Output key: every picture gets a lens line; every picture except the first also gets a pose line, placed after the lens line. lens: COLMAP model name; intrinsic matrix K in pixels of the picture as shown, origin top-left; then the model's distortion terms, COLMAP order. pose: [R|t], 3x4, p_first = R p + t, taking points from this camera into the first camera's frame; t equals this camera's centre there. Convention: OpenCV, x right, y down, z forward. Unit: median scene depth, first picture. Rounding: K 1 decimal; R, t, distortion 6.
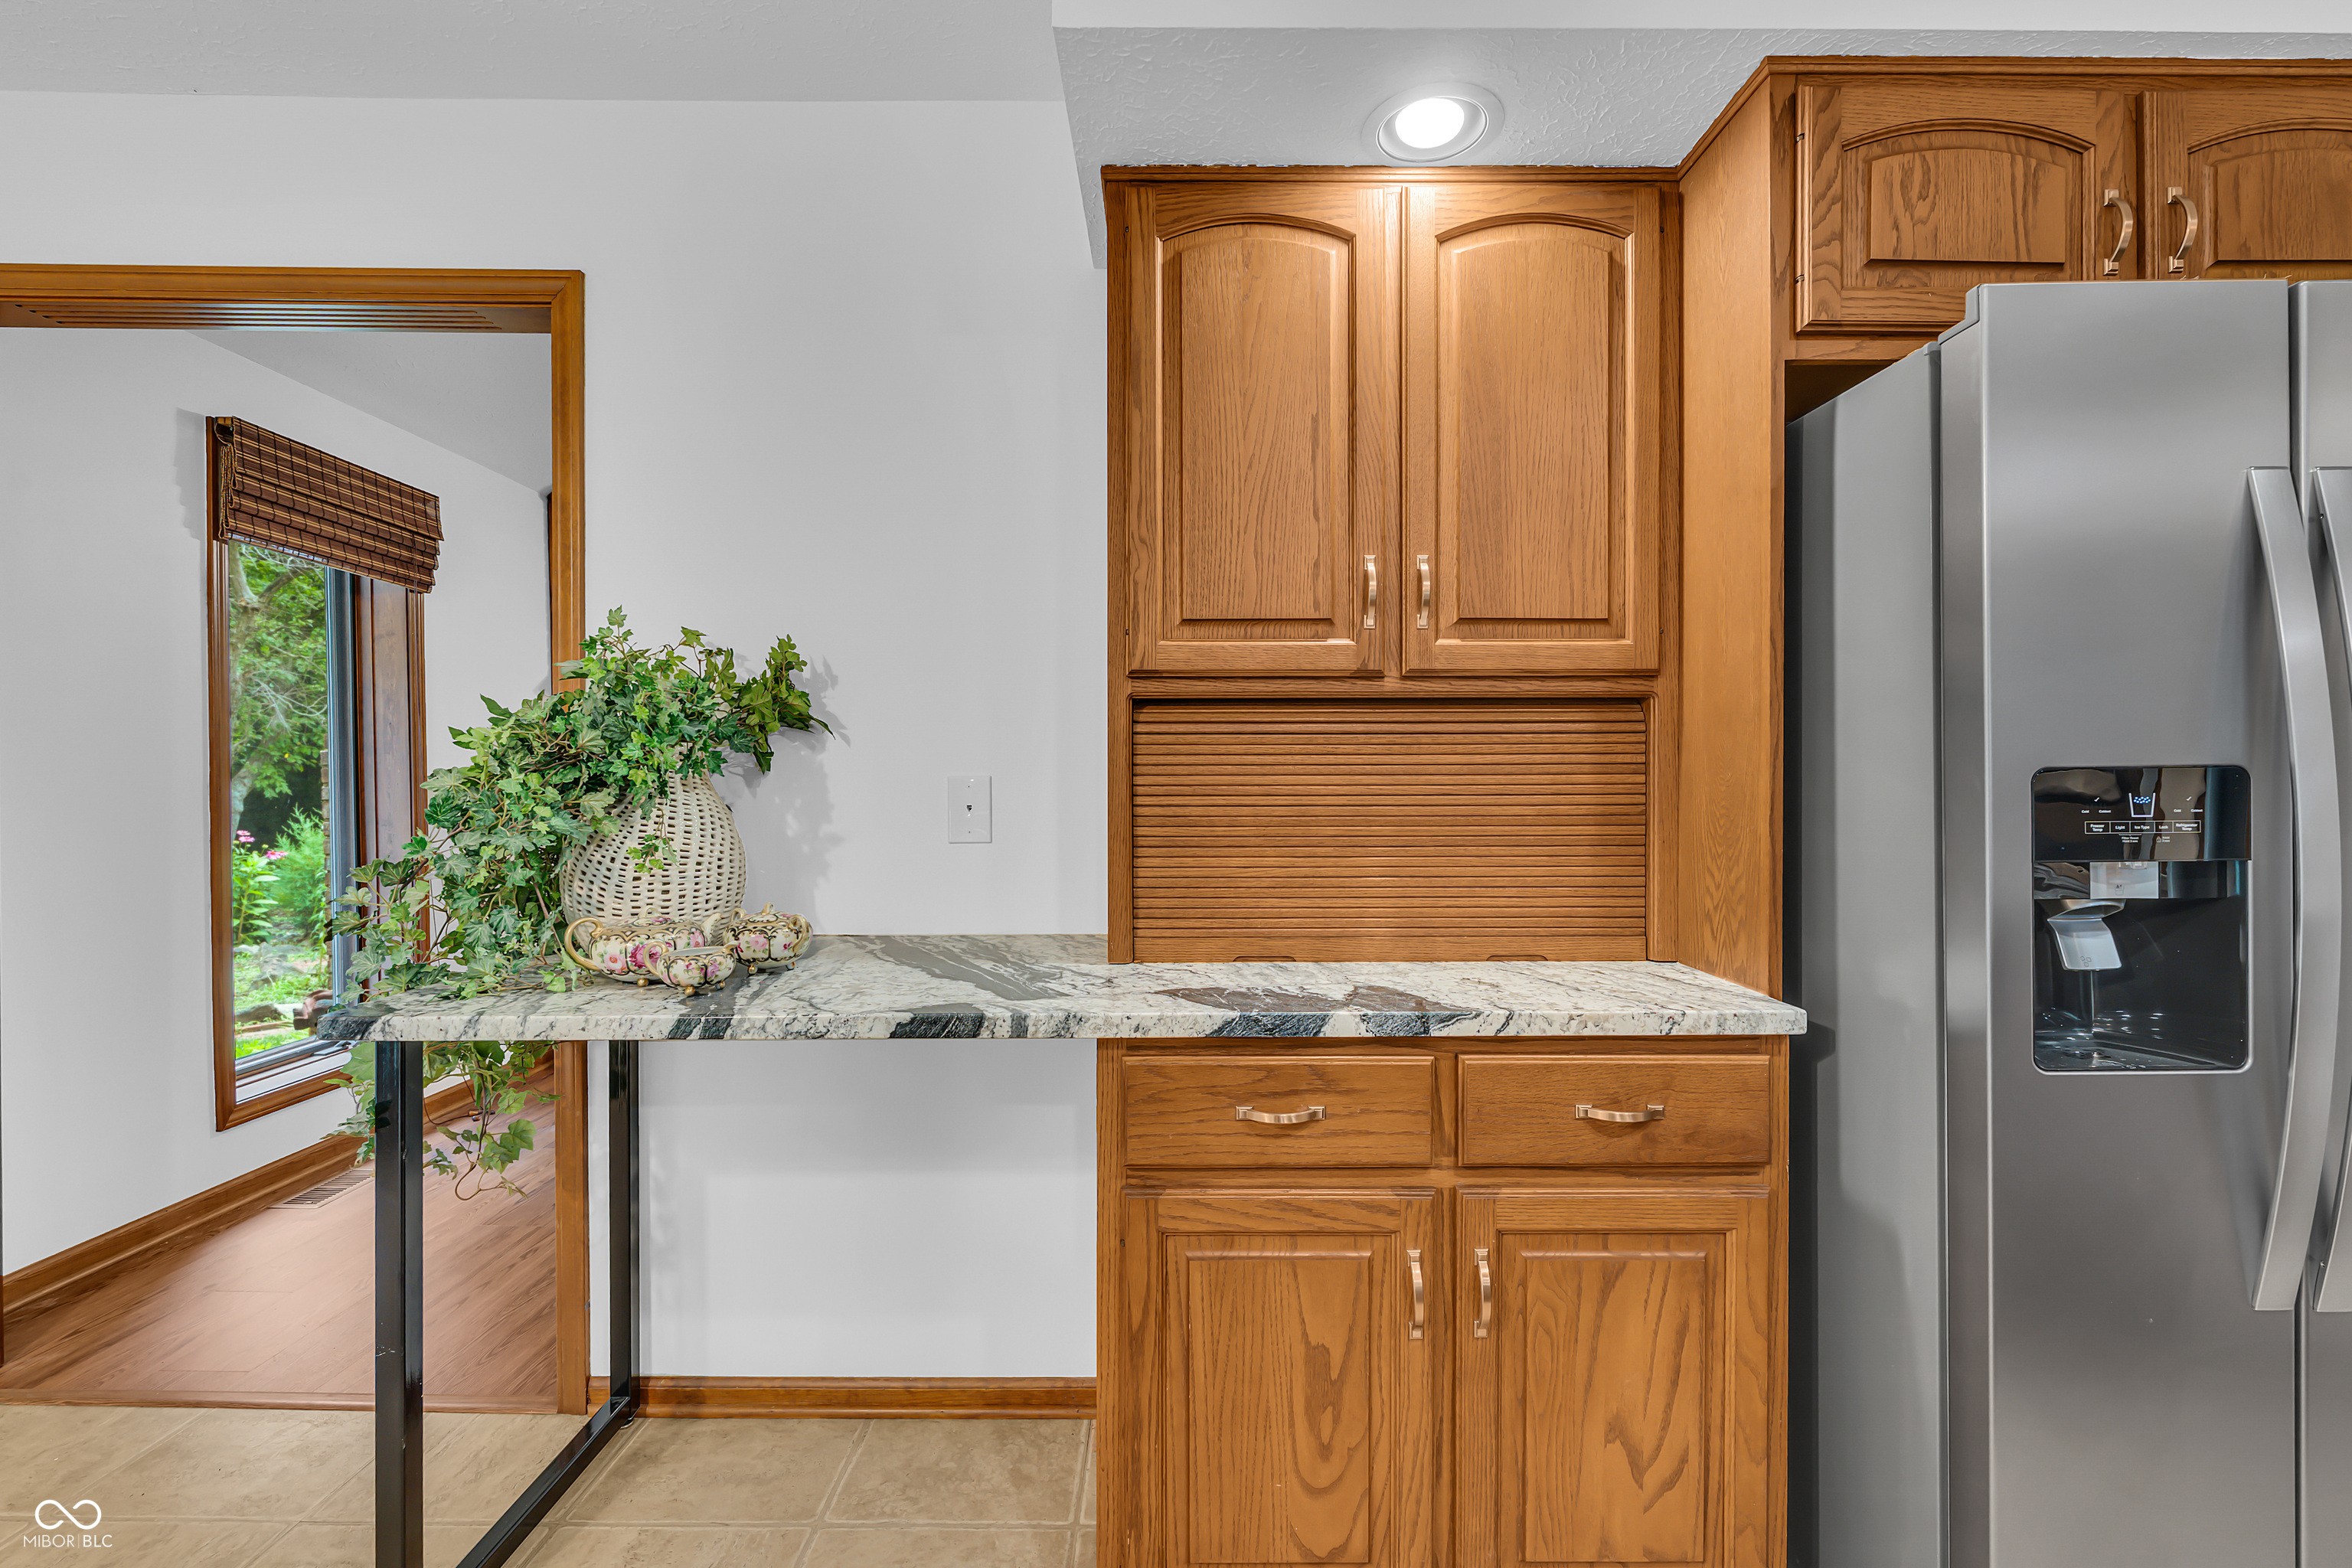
lens RADIAL K [[1037.3, 0, 1177.9], [0, 1037.3, 781.3], [0, 0, 1]] dist [-0.003672, 0.000043]
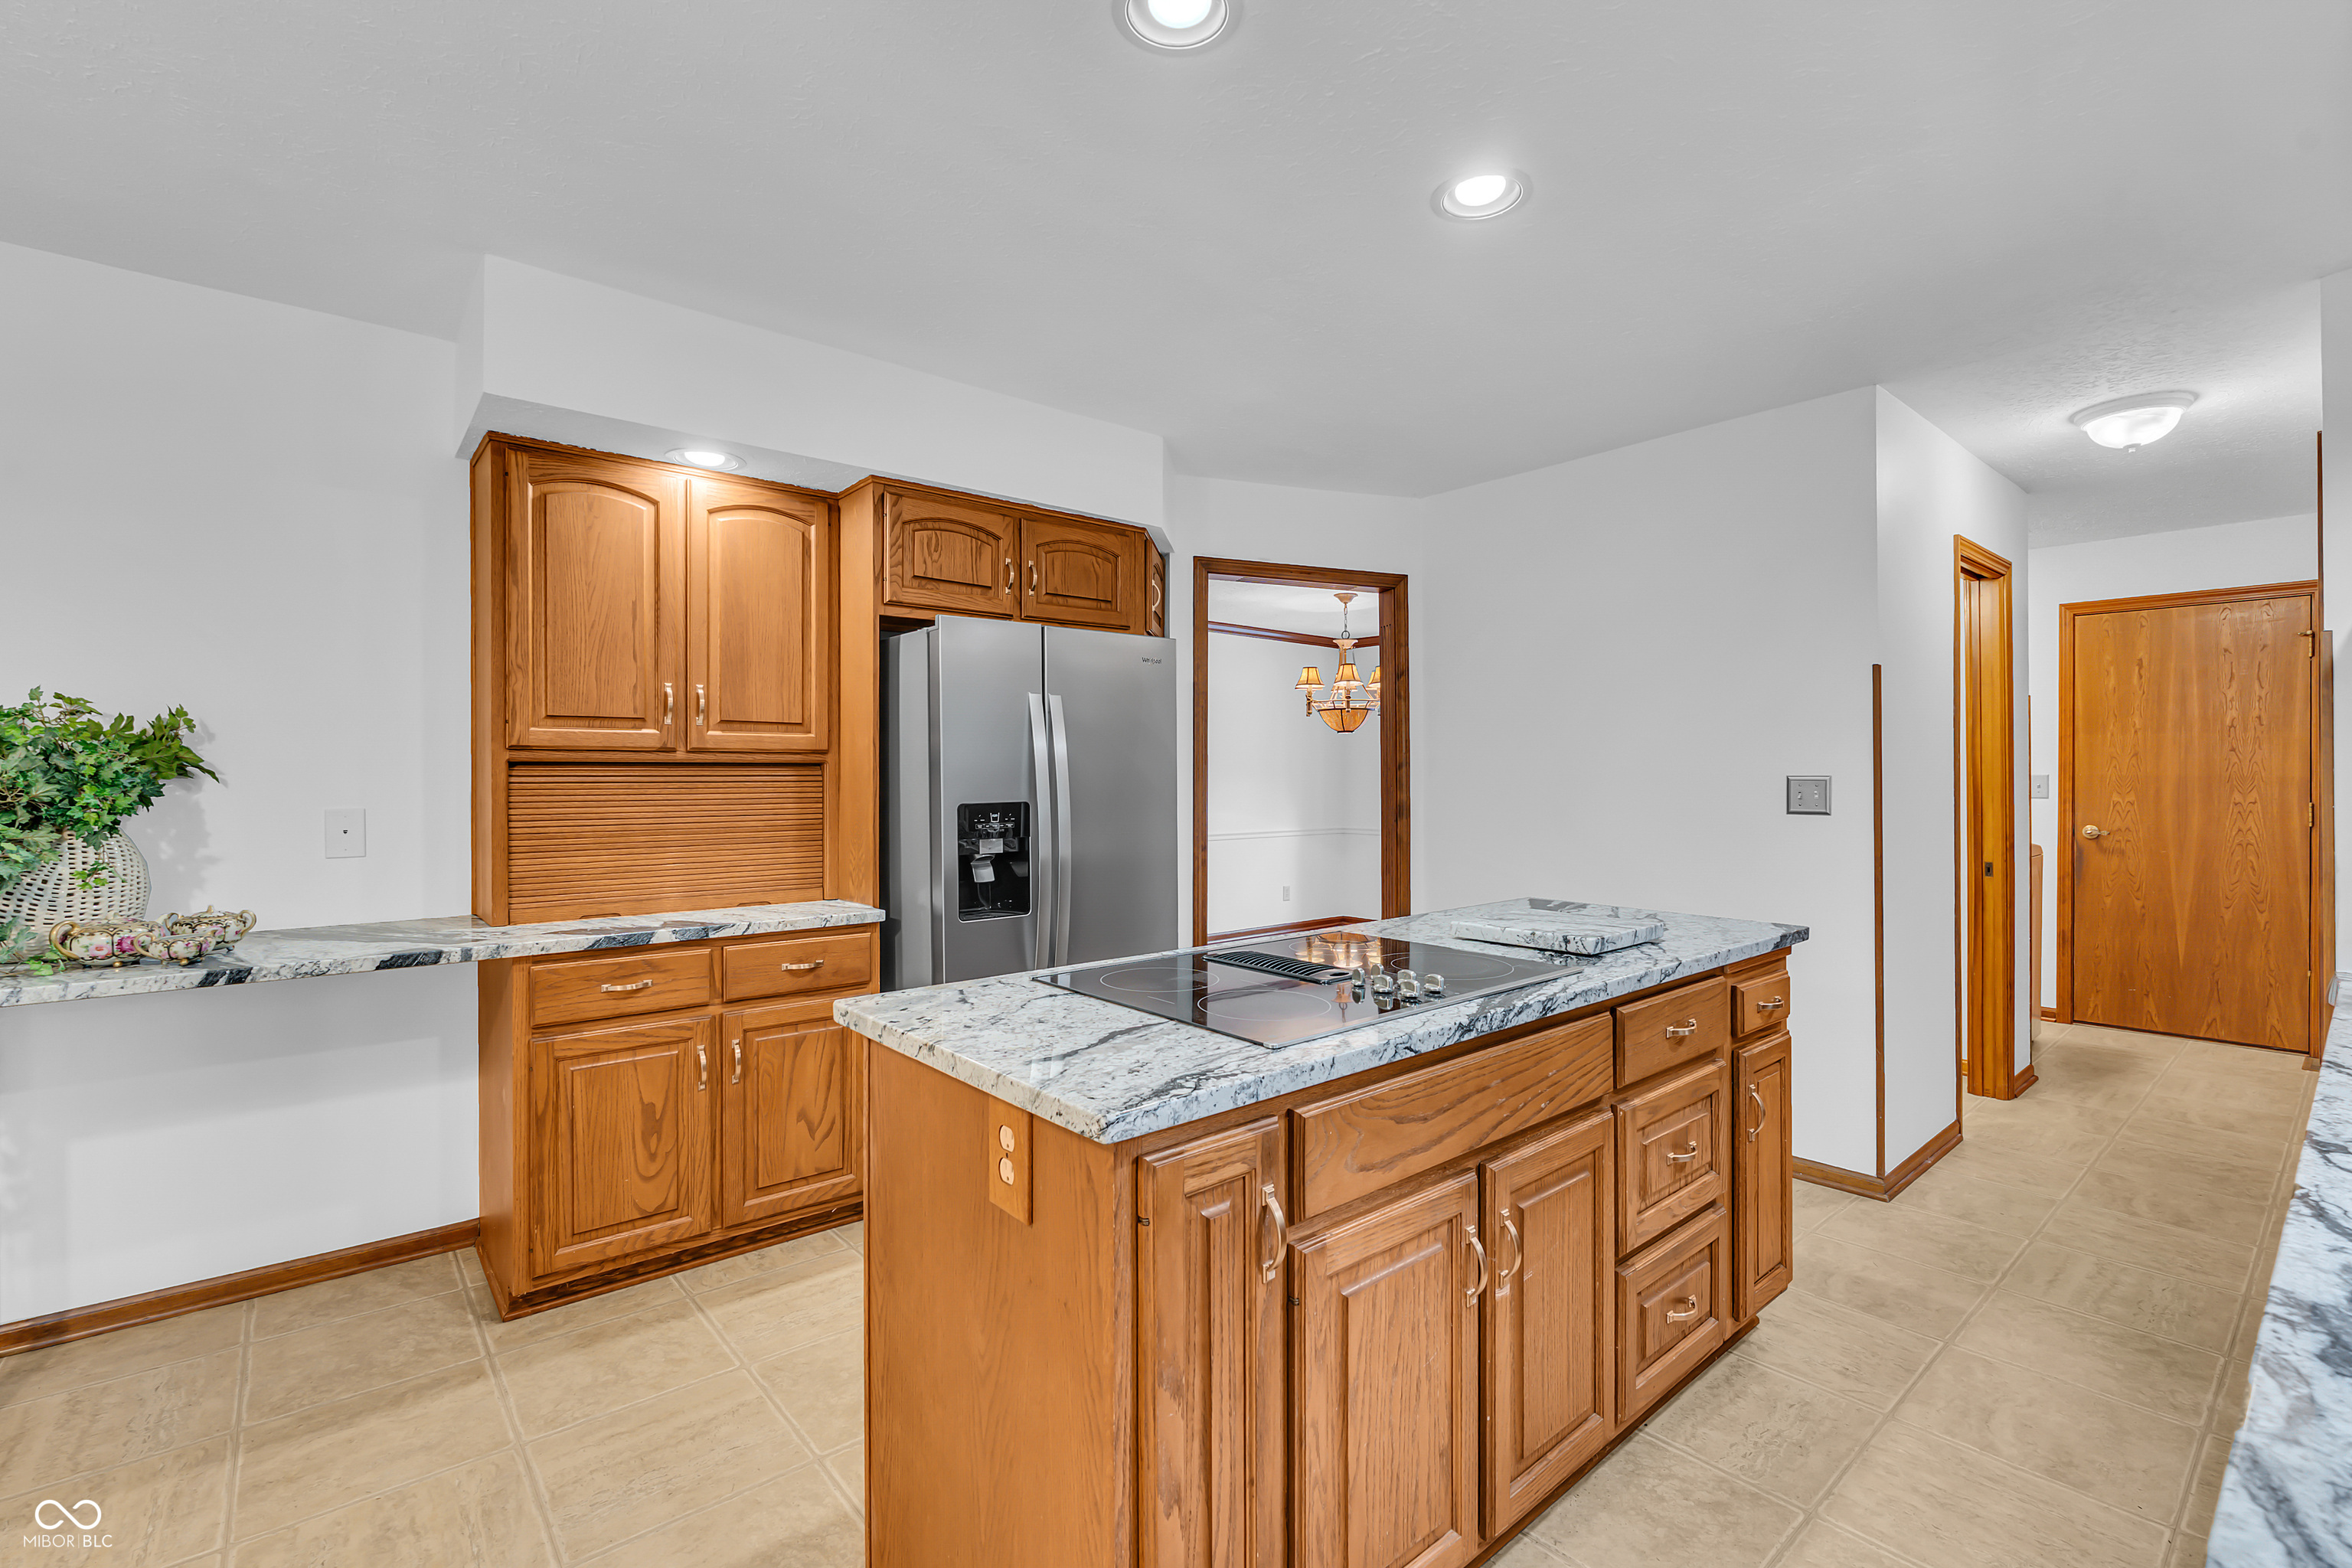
lens RADIAL K [[1037.3, 0, 1177.9], [0, 1037.3, 781.3], [0, 0, 1]] dist [-0.003672, 0.000043]
pose [[0.765600, -0.002234, 0.643313, -0.335751], [0.002093, 0.999997, 0.000981, -0.057347], [-0.643313, 0.000596, 0.765603, -1.071230]]
